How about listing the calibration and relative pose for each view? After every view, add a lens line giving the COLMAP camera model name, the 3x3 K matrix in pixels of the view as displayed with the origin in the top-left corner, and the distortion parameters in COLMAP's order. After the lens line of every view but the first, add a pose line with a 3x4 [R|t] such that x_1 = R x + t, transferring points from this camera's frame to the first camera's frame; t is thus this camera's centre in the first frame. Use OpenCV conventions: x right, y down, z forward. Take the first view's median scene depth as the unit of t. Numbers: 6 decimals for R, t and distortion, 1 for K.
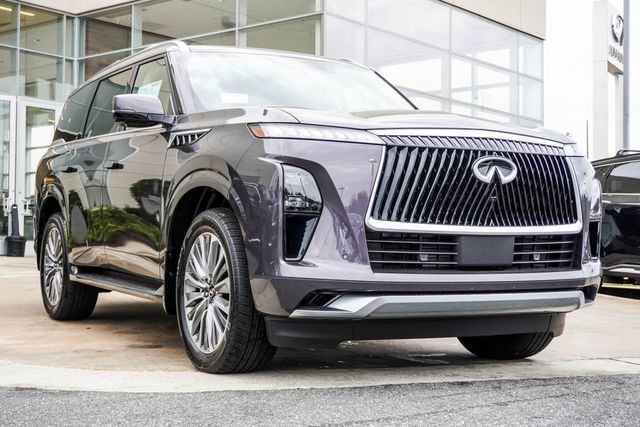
lens RADIAL K [[1051.4, 0, 321.5], [0, 1051.4, 213.7], [0, 0, 1]] dist [0.182981, 0.000000]
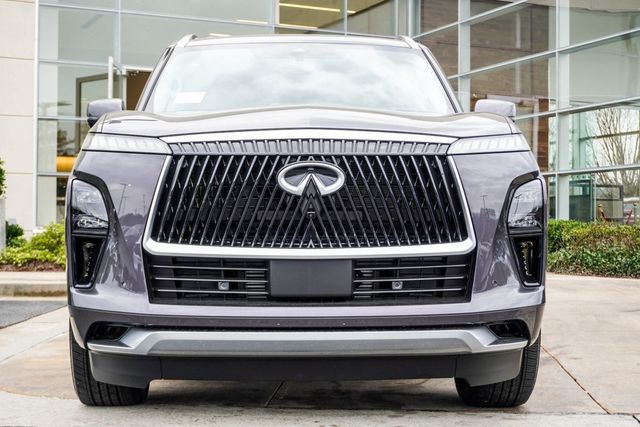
lens RADIAL K [[1172.2, 0, 320.9], [0, 1172.2, 212.8], [0, 0, 1]] dist [-0.106319, 0.000000]
pose [[0.864953, -0.011585, -0.501719, 0.616486], [0.021435, 0.999674, 0.013869, -0.027353], [0.501395, -0.022751, 0.864919, 0.229609]]
